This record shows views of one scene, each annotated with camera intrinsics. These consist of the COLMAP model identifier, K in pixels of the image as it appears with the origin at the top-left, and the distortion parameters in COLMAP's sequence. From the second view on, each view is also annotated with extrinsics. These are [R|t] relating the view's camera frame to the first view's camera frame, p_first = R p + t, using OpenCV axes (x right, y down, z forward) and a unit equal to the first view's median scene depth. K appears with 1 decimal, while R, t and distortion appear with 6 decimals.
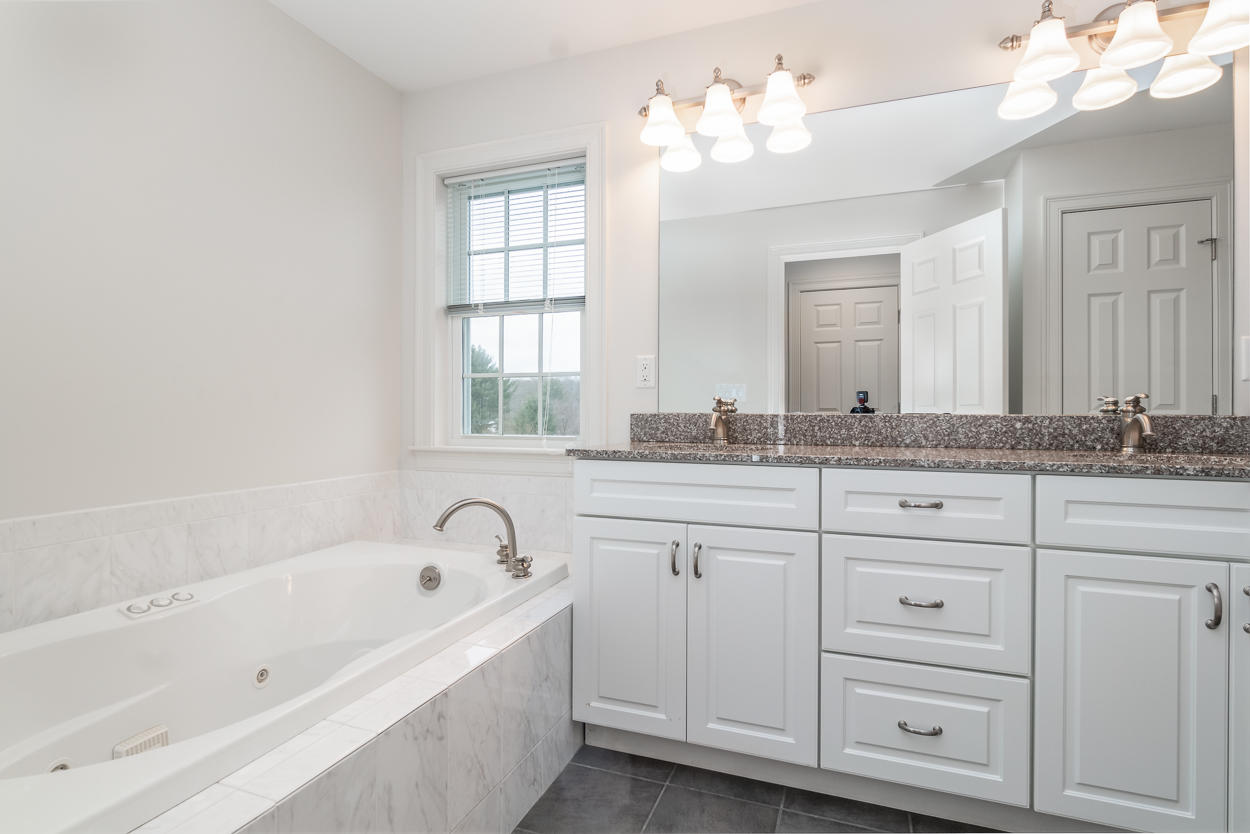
lens RADIAL K [[624.8, 0, 624.1], [0, 624.8, 407.9], [0, 0, 1]] dist [-0.021888, 0.000123]
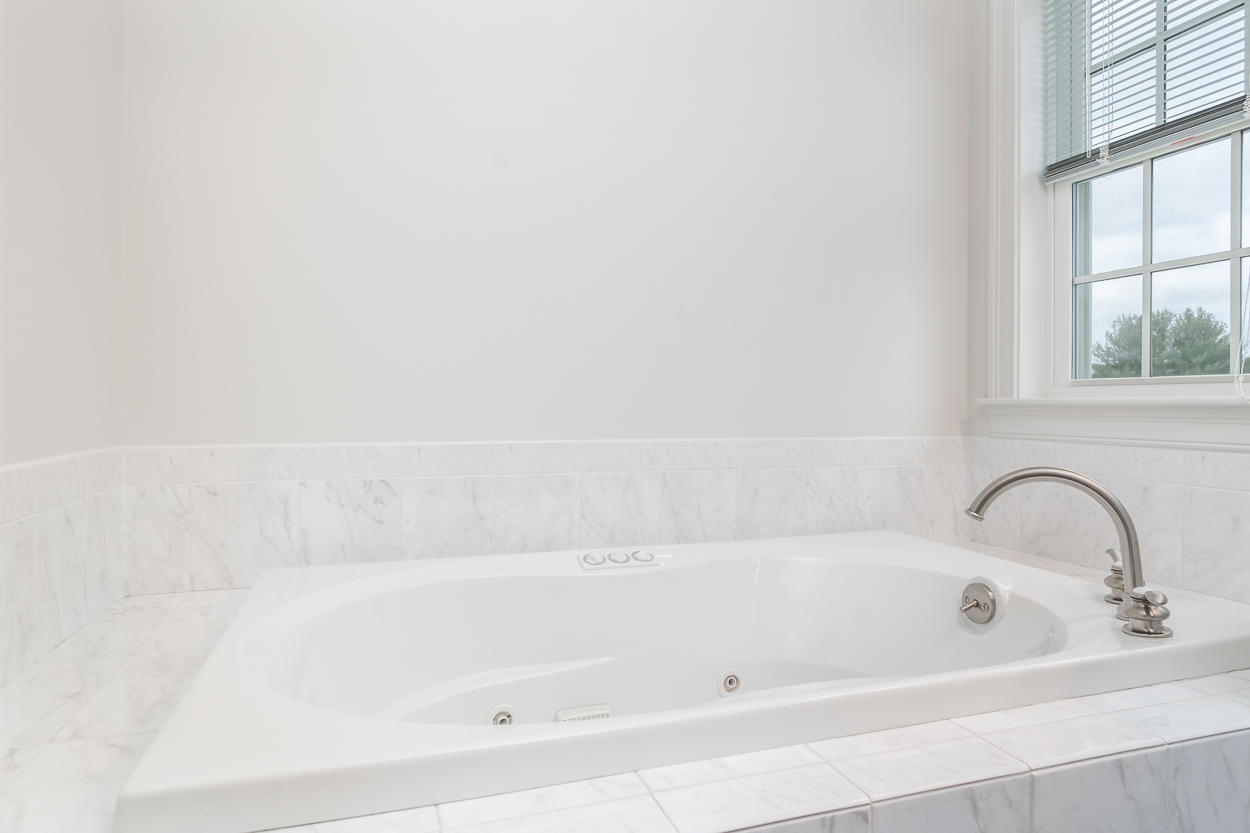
lens RADIAL K [[740.8, 0, 623.2], [0, 740.8, 403.3], [0, 0, 1]] dist [-0.001301, -0.000650]
pose [[0.625849, 0.000298, -0.779944, 0.028568], [-0.000892, 1.000000, -0.000333, 0.087051], [0.779944, 0.000904, 0.625849, 0.306418]]
